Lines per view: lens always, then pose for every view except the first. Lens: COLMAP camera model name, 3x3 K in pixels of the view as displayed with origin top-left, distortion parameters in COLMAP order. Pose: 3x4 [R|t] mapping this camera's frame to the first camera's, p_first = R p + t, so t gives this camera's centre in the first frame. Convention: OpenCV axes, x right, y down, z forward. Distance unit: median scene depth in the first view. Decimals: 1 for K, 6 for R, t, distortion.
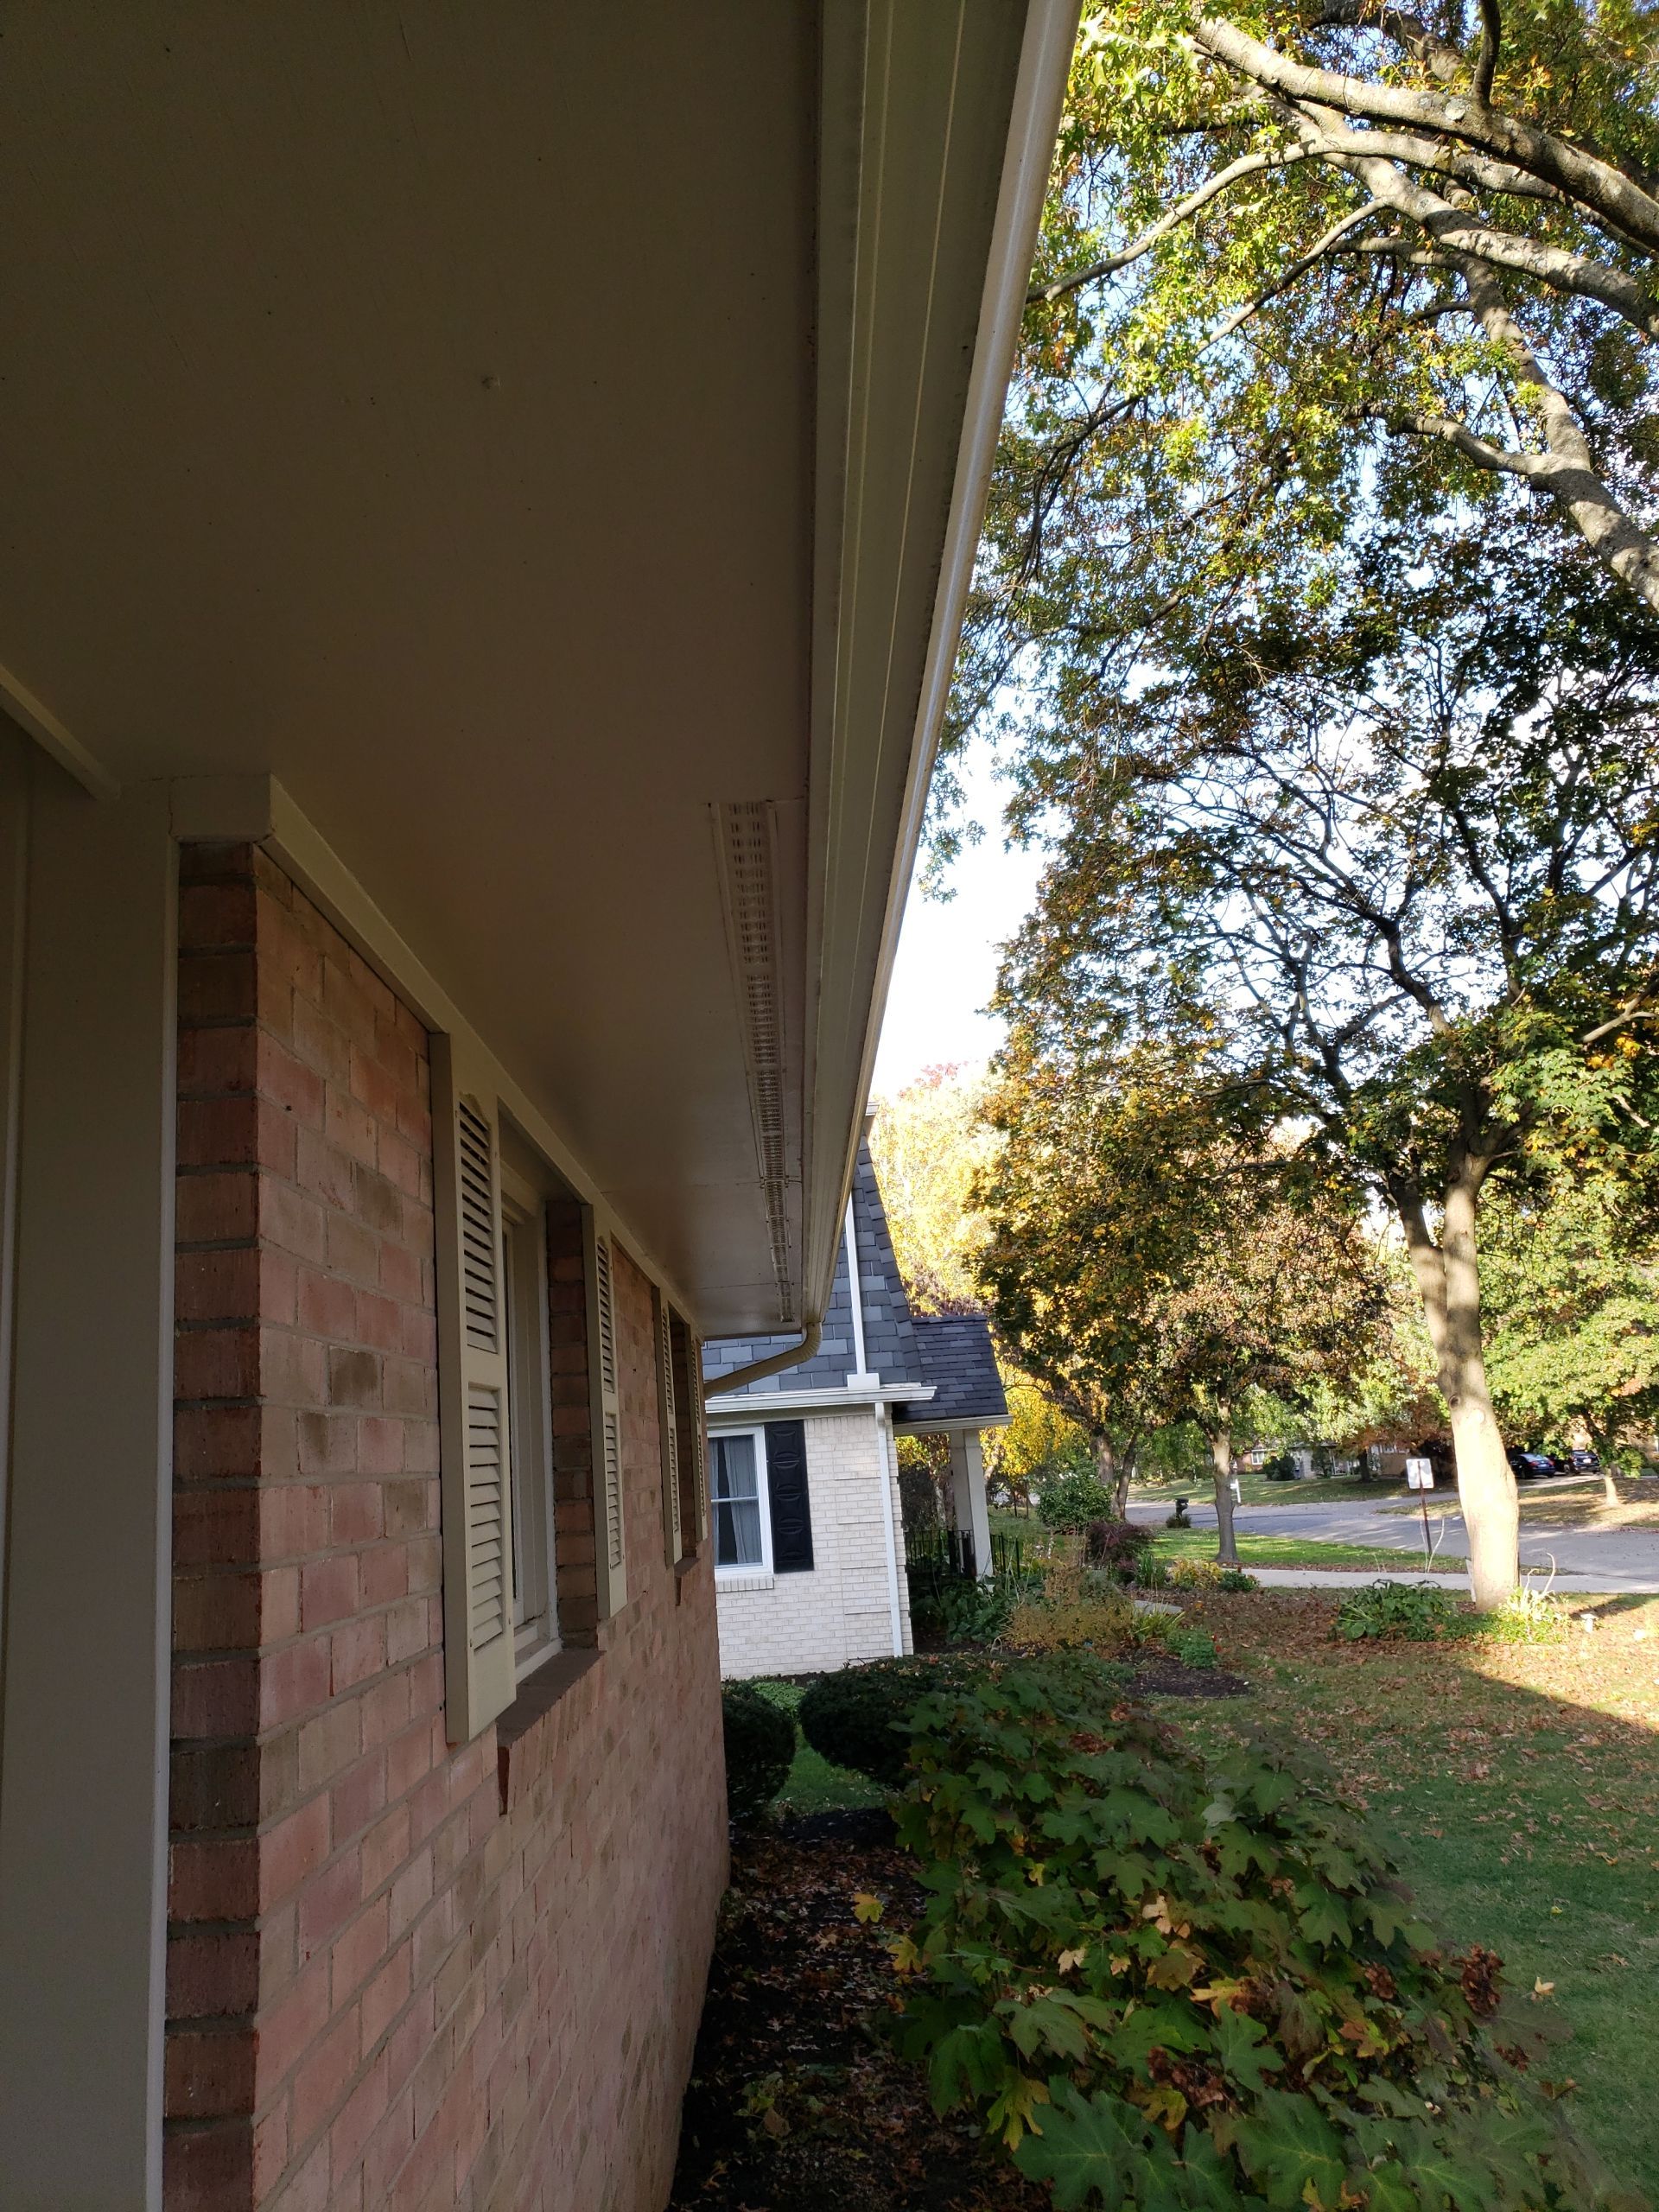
lens RADIAL K [[1738.9, 0, 772.3], [0, 1738.9, 1107.7], [0, 0, 1]] dist [0.146365, -0.336010]
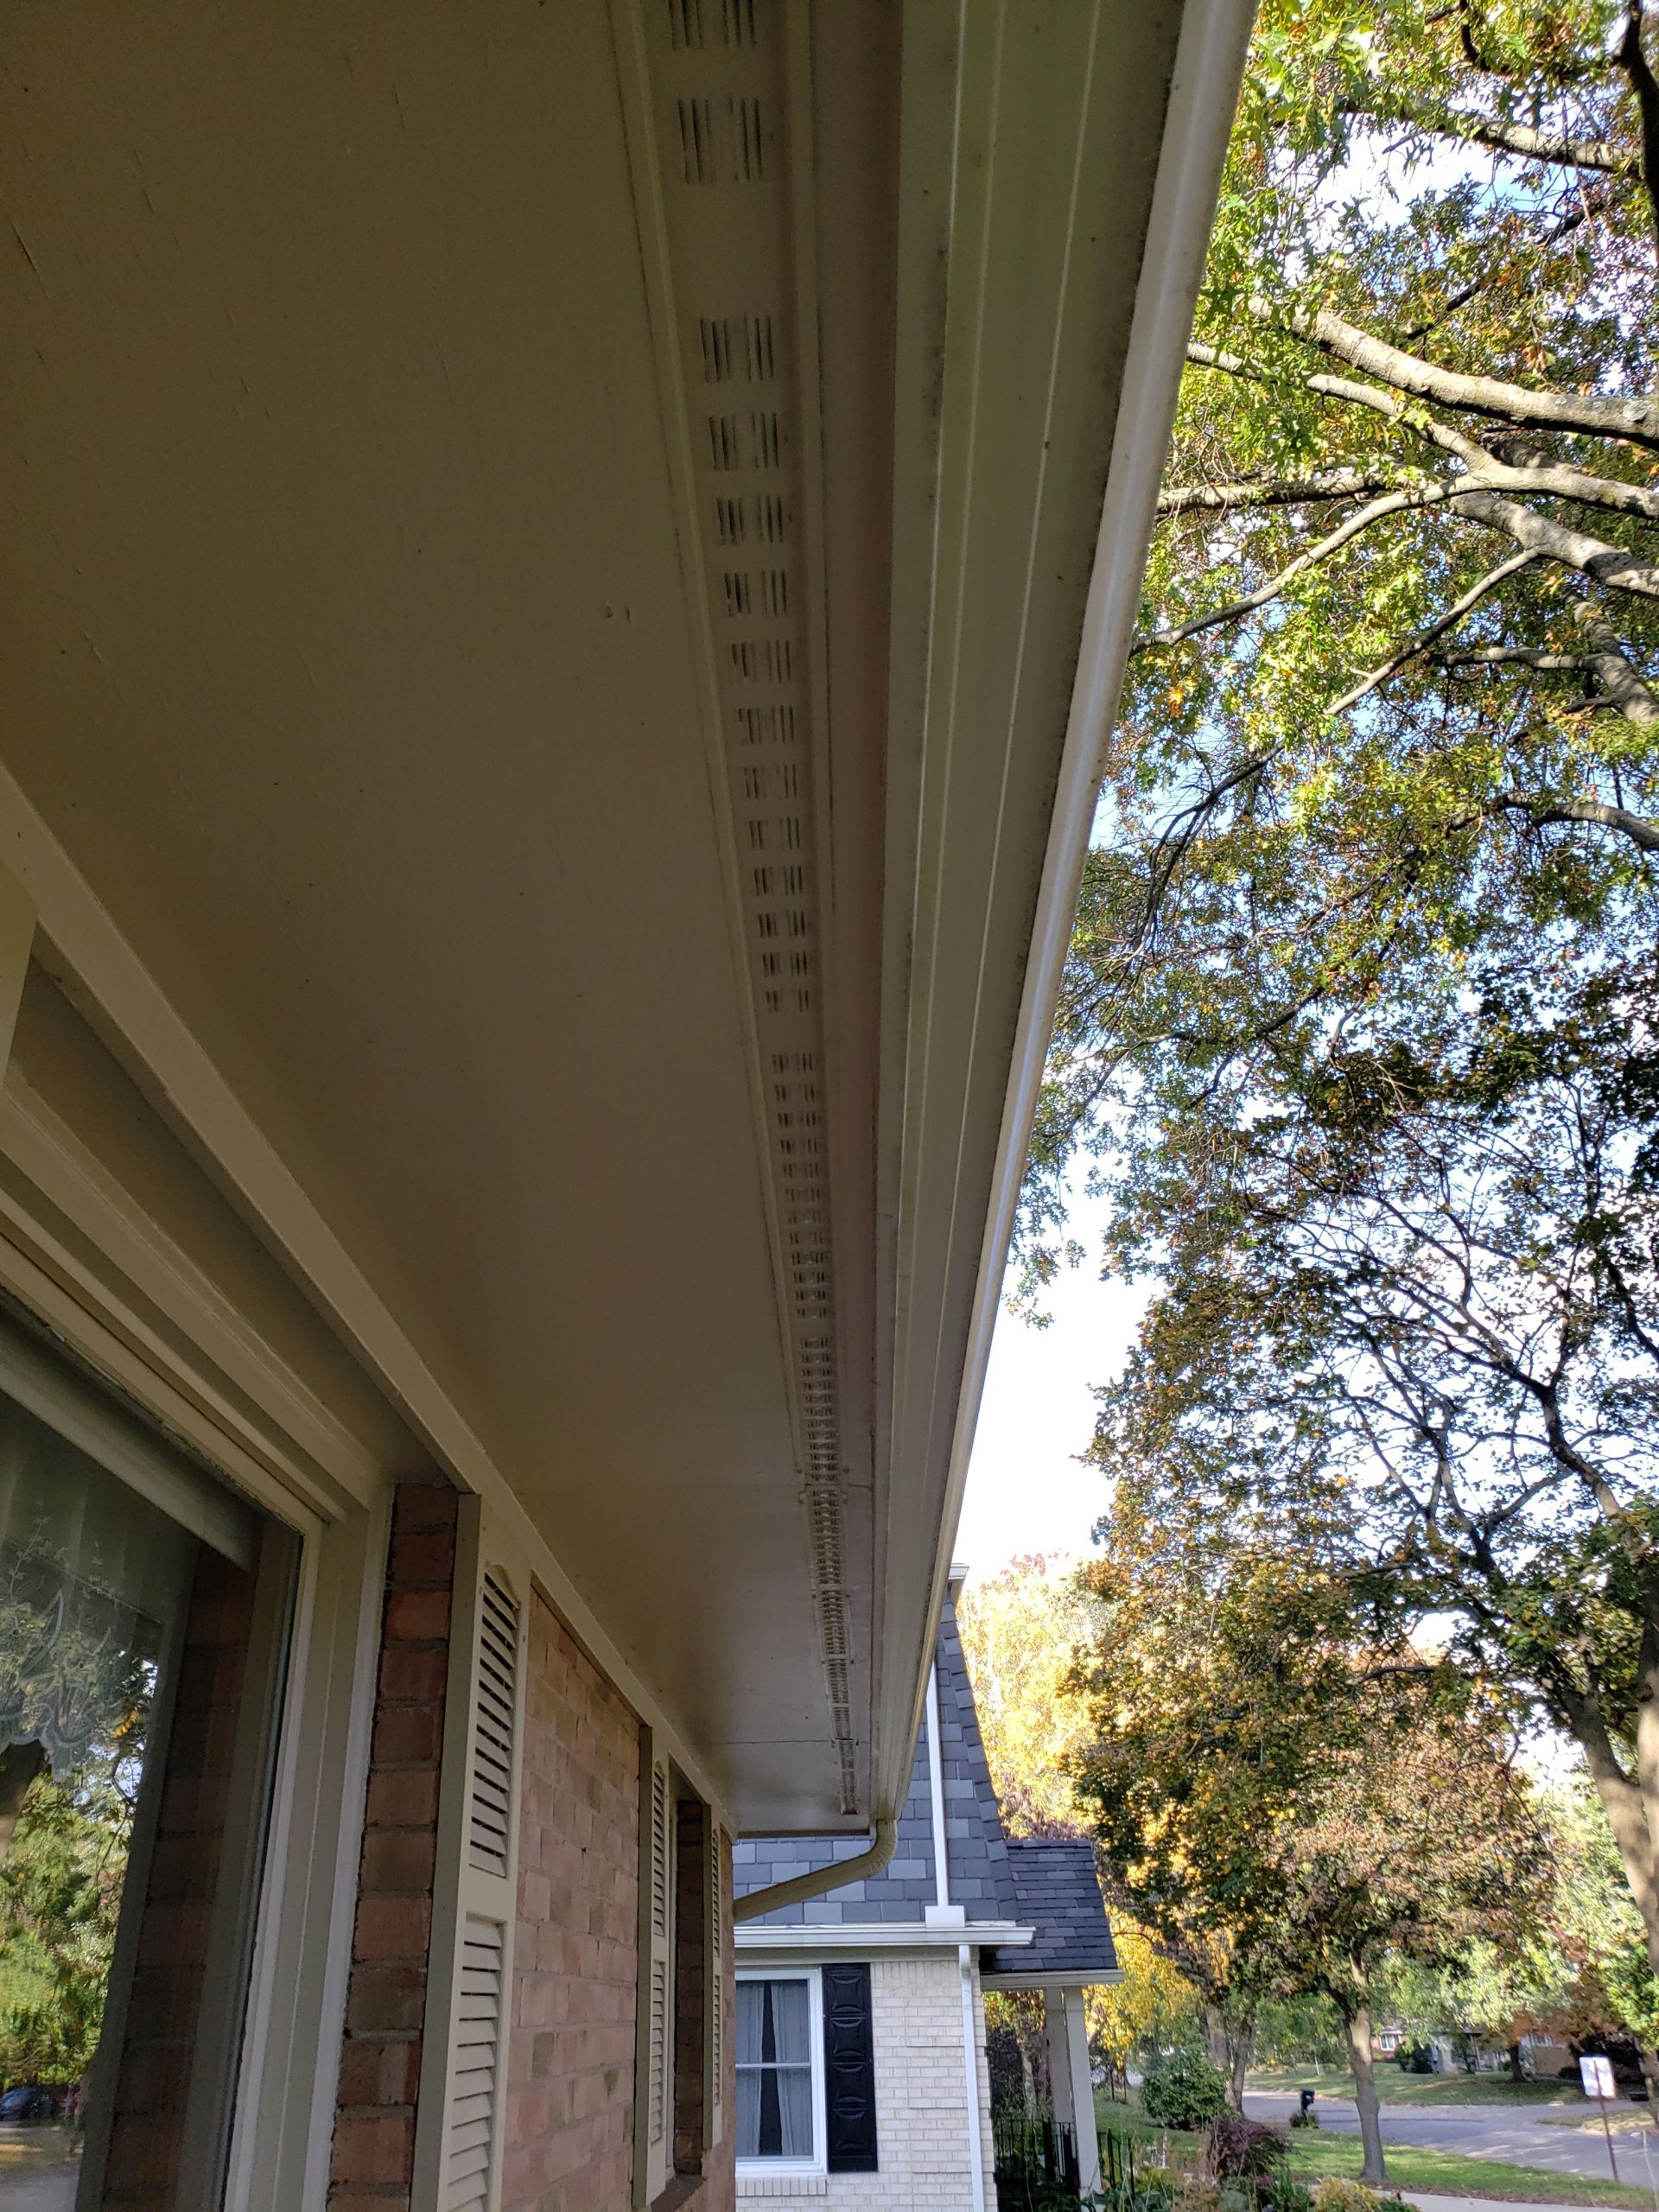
lens RADIAL K [[1747.1, 0, 771.1], [0, 1747.1, 1094.5], [0, 0, 1]] dist [0.030678, 0.002535]
pose [[0.998117, 0.030835, -0.053016, 0.002110], [-0.044284, 0.960381, -0.275149, 0.014127], [0.042432, 0.276979, 0.959939, 0.077108]]
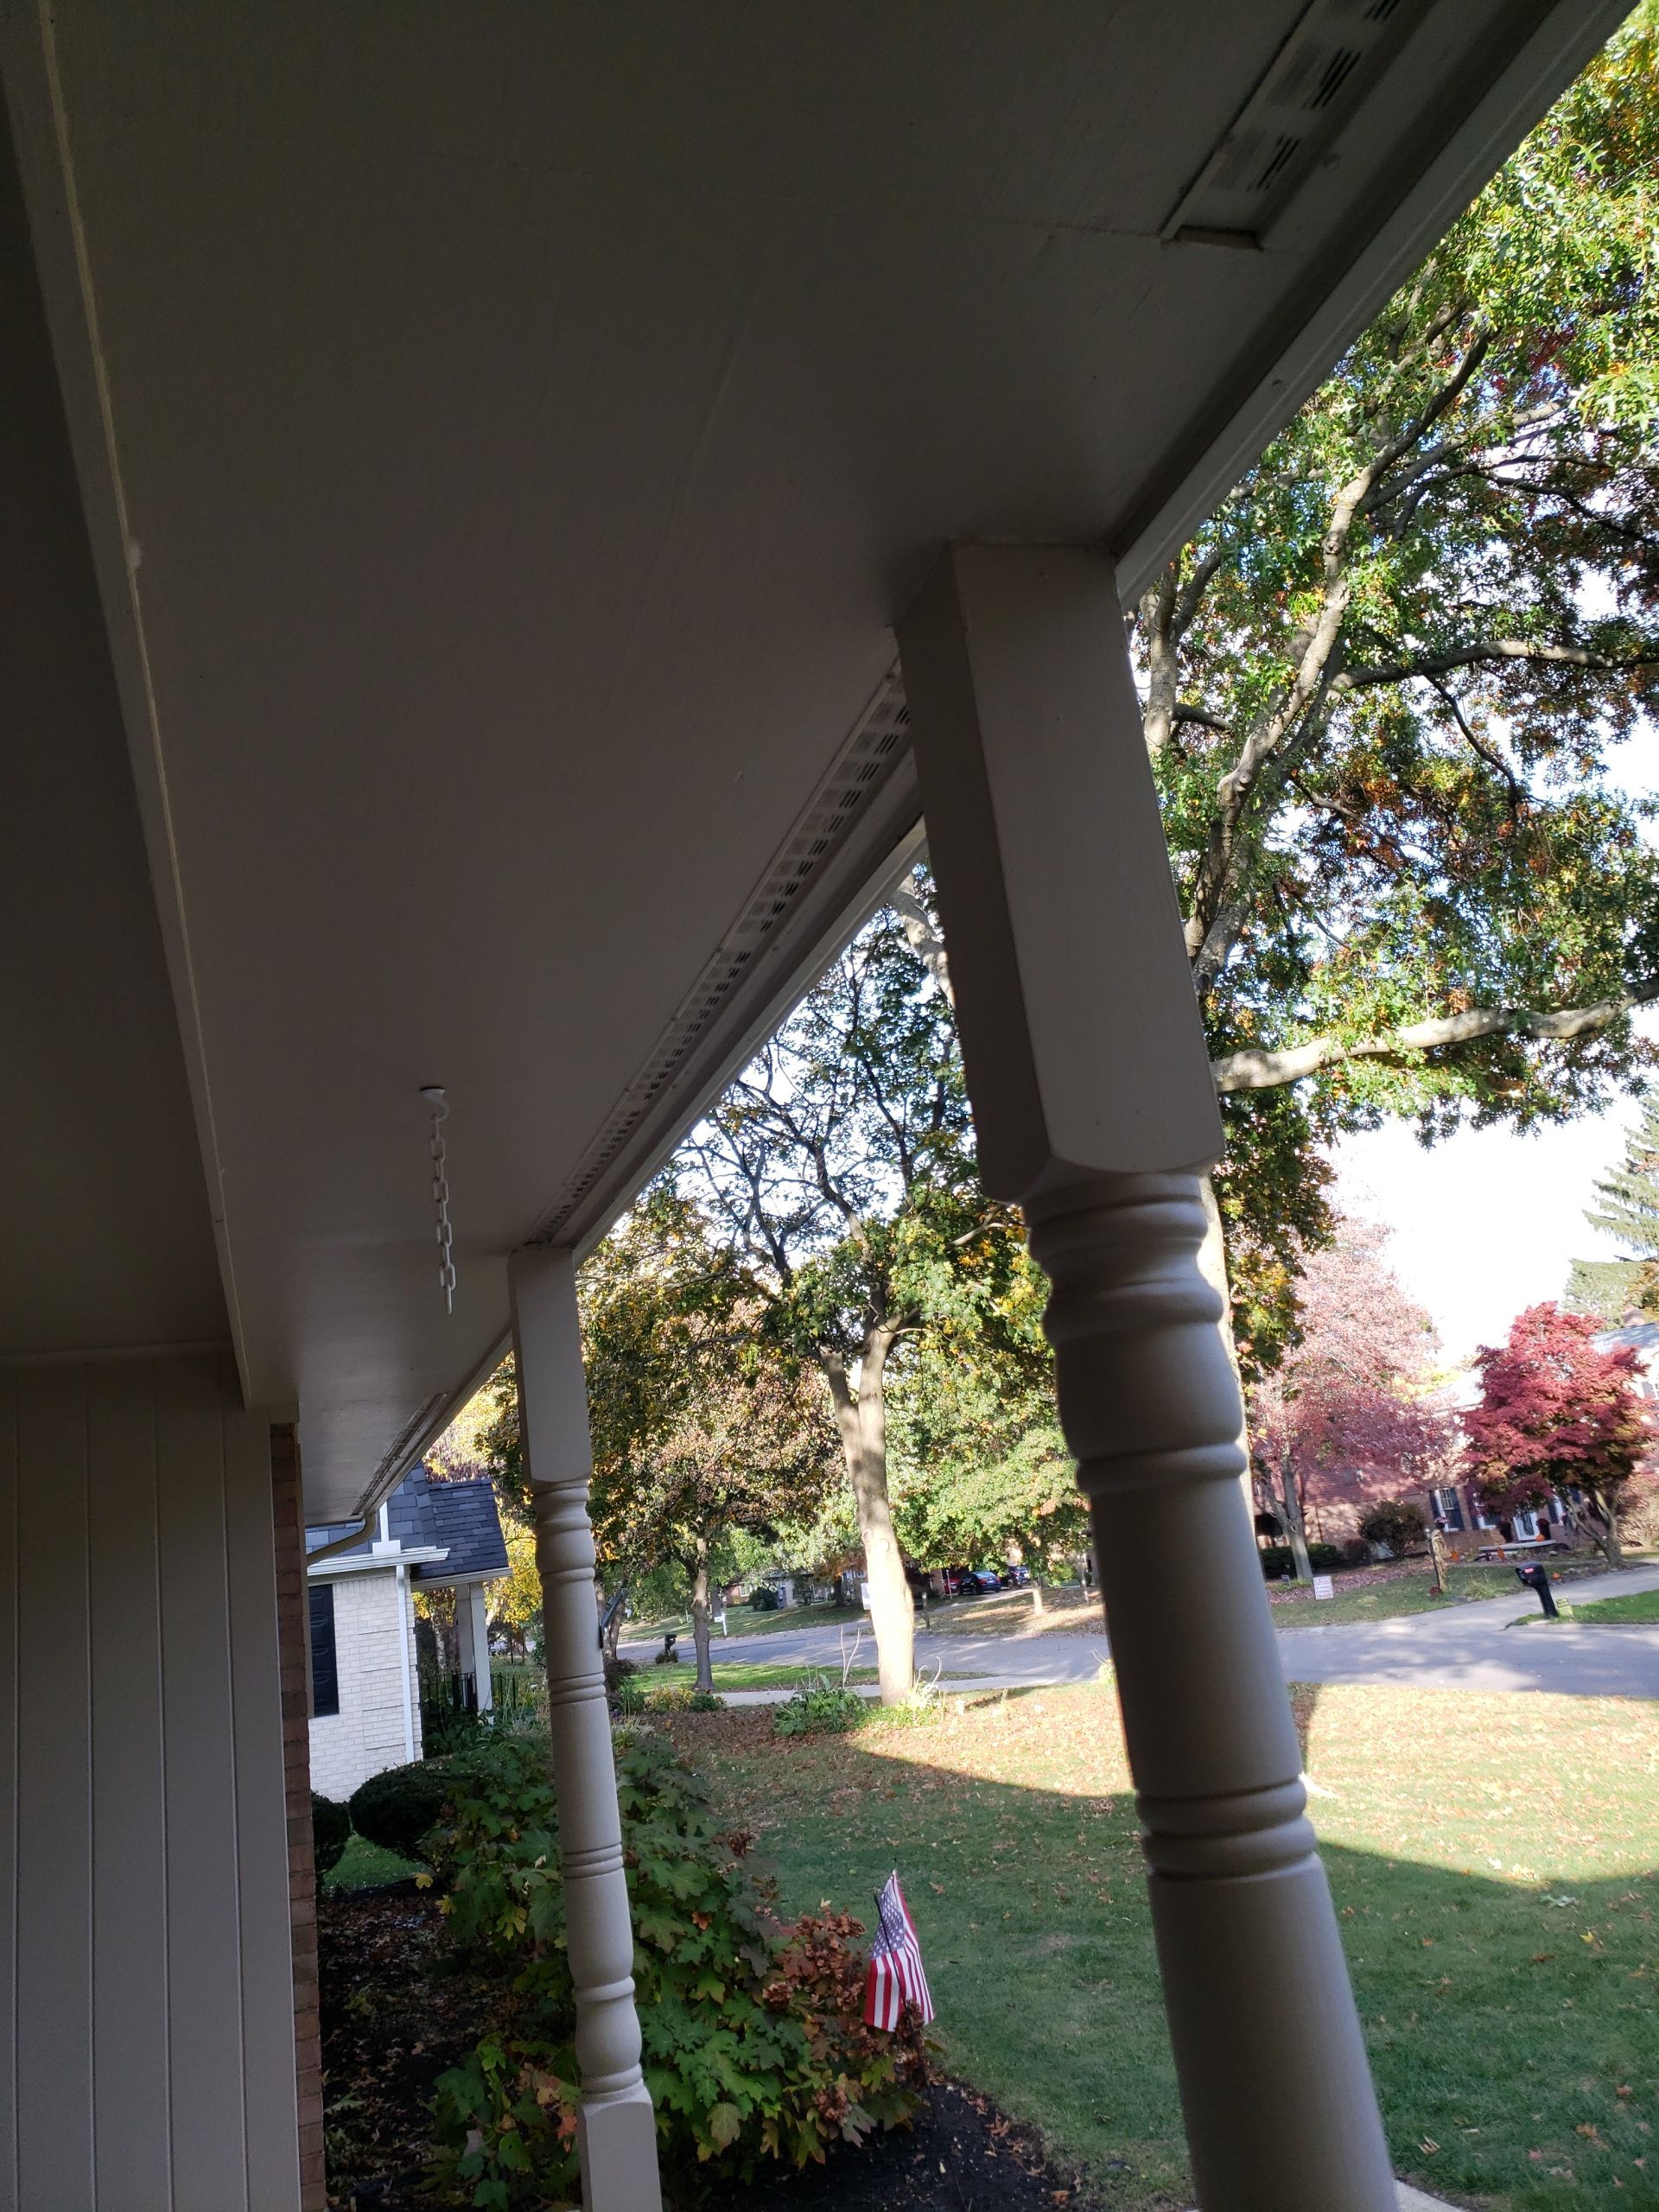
lens RADIAL K [[1738.9, 0, 772.3], [0, 1738.9, 1107.7], [0, 0, 1]] dist [0.146365, -0.336010]
pose [[0.960354, 0.018303, 0.278181, -0.028056], [0.003720, 0.996912, -0.078437, -0.037678], [-0.278758, 0.076362, 0.957321, -0.195651]]
